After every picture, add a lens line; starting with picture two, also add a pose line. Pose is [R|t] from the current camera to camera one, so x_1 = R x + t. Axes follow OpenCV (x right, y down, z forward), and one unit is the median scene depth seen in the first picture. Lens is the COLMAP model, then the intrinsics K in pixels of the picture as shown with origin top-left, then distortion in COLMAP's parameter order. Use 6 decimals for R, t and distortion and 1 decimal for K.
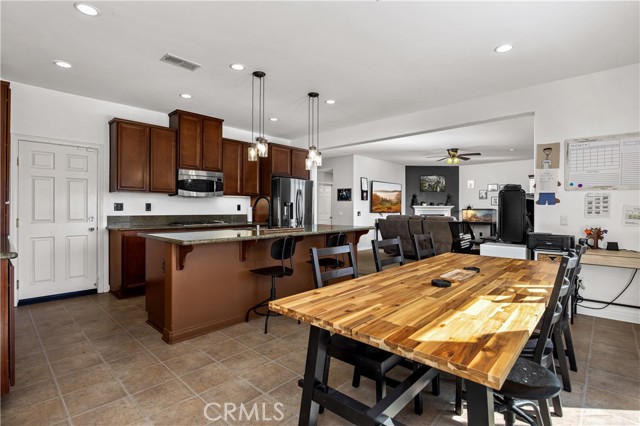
lens RADIAL K [[312.0, 0, 317.8], [0, 312.0, 210.4], [0, 0, 1]] dist [-0.011007, -0.000007]
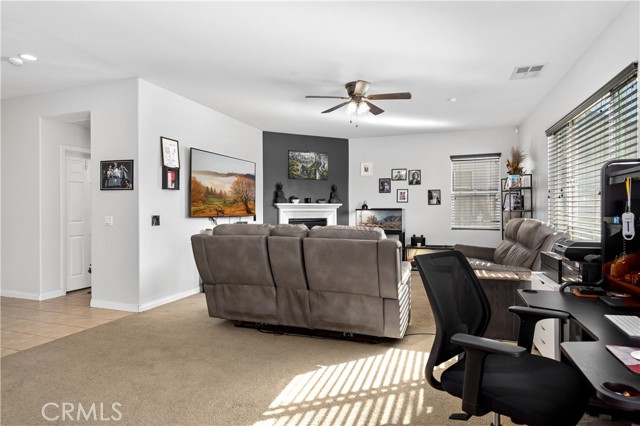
lens RADIAL K [[363.8, 0, 318.4], [0, 363.8, 211.0], [0, 0, 1]] dist [-0.000921, 0.000363]
pose [[0.915207, -0.007858, 0.402907, 0.225389], [0.008105, 0.999967, 0.001091, -0.002275], [-0.402902, 0.002268, 0.915240, 0.757872]]
